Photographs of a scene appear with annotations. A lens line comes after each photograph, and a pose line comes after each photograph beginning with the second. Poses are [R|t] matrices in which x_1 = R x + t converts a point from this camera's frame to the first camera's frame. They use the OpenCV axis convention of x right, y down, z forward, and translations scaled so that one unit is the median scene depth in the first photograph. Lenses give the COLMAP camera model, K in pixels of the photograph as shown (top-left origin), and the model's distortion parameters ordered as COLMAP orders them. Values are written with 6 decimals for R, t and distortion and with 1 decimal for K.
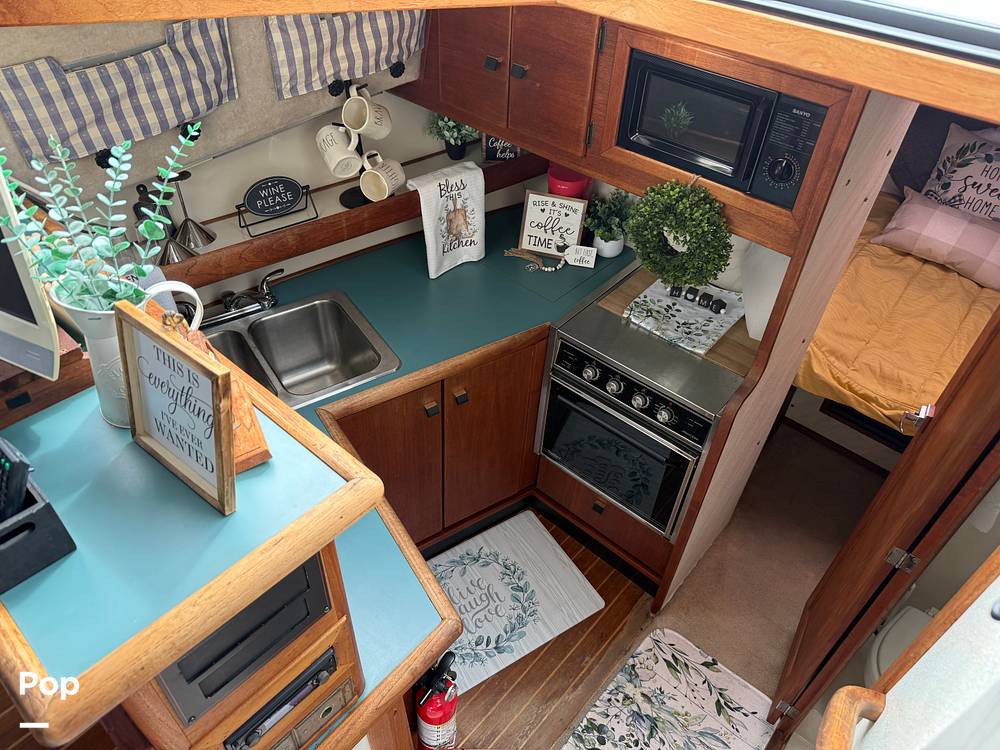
lens RADIAL K [[703.1, 0, 492.2], [0, 703.1, 378.7], [0, 0, 1]] dist [0.076187, -0.101336]
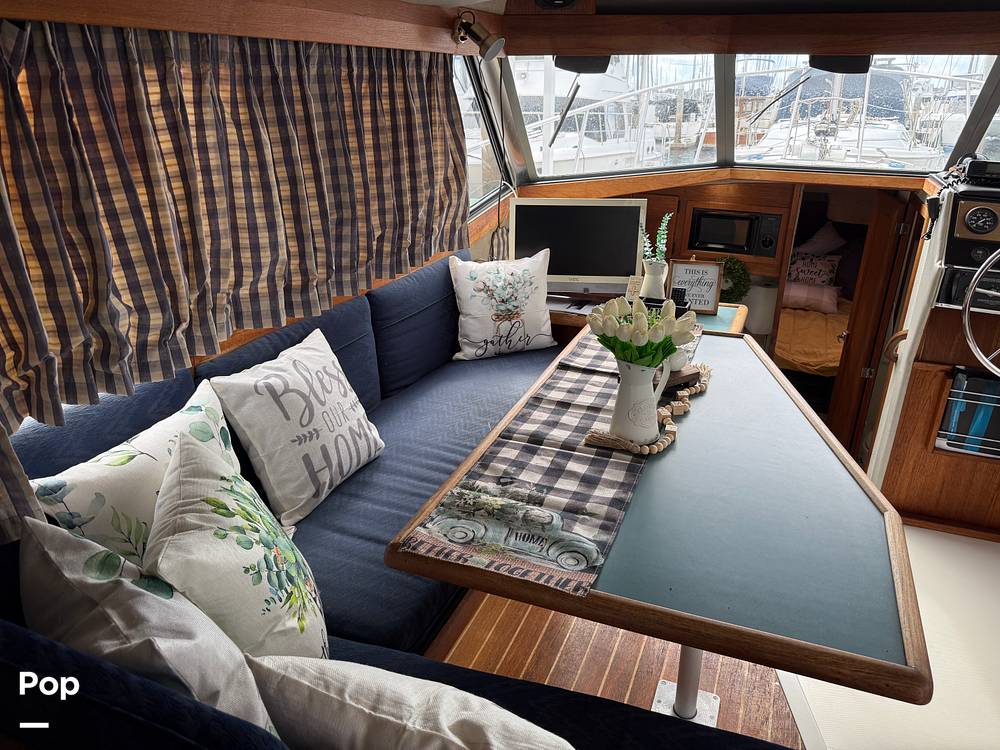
lens RADIAL K [[703.1, 0, 505.0], [0, 703.1, 370.3], [0, 0, 1]] dist [0.076187, -0.101336]
pose [[0.943142, -0.149641, 0.296801, -0.887242], [0.239605, 0.924953, -0.295046, 0.445769], [-0.230376, 0.349386, 0.908216, -0.632463]]
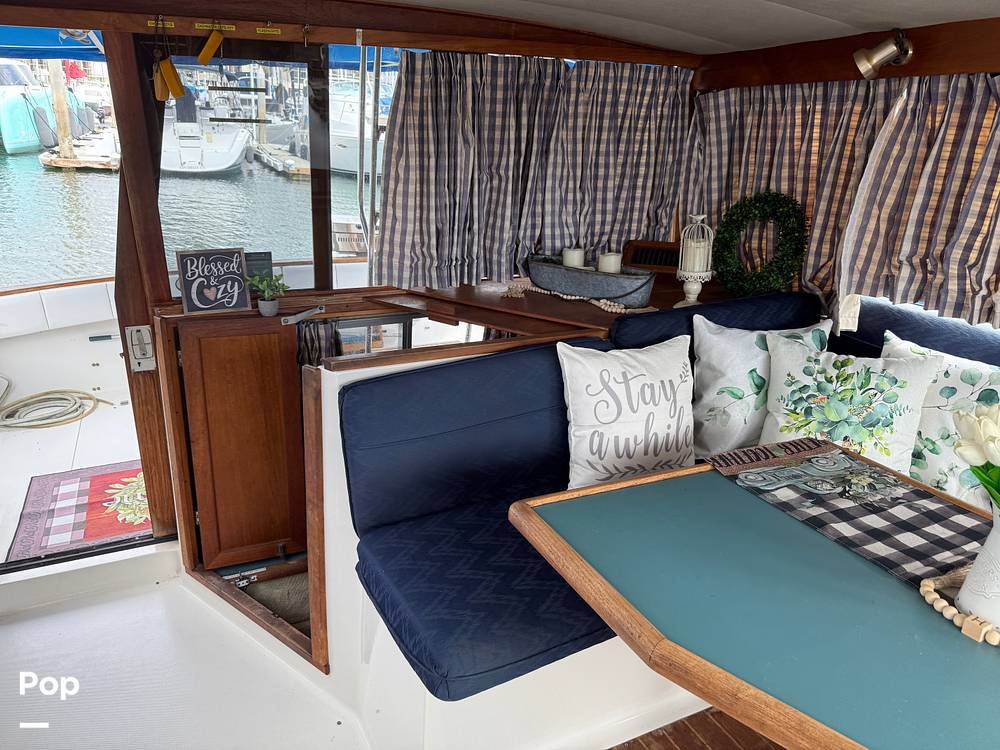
lens RADIAL K [[703.1, 0, 493.4], [0, 703.1, 375.2], [0, 0, 1]] dist [0.076187, -0.101336]
pose [[-0.379622, 0.267652, -0.885579, -0.026757], [-0.644722, 0.609970, 0.460728, 0.219190], [0.663491, 0.745854, -0.058998, -0.288087]]
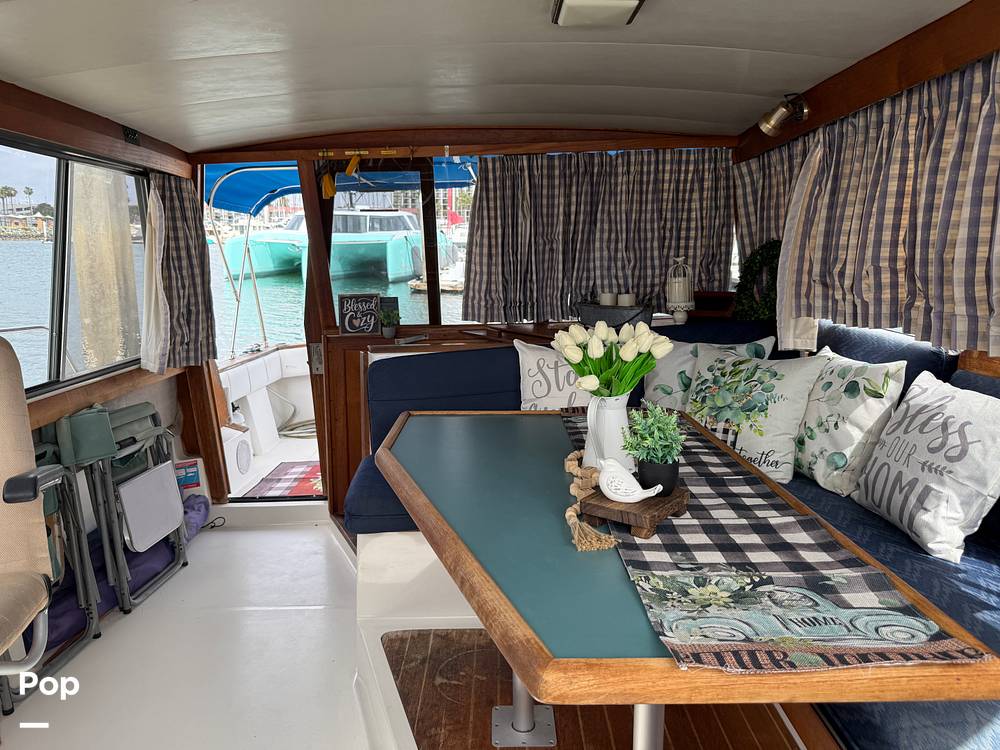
lens RADIAL K [[703.1, 0, 492.1], [0, 703.1, 376.0], [0, 0, 1]] dist [0.076187, -0.101336]
pose [[-0.749429, 0.100196, -0.654460, -0.012421], [-0.442842, 0.658969, 0.607990, -0.112867], [0.492186, 0.745467, -0.449479, 0.224235]]
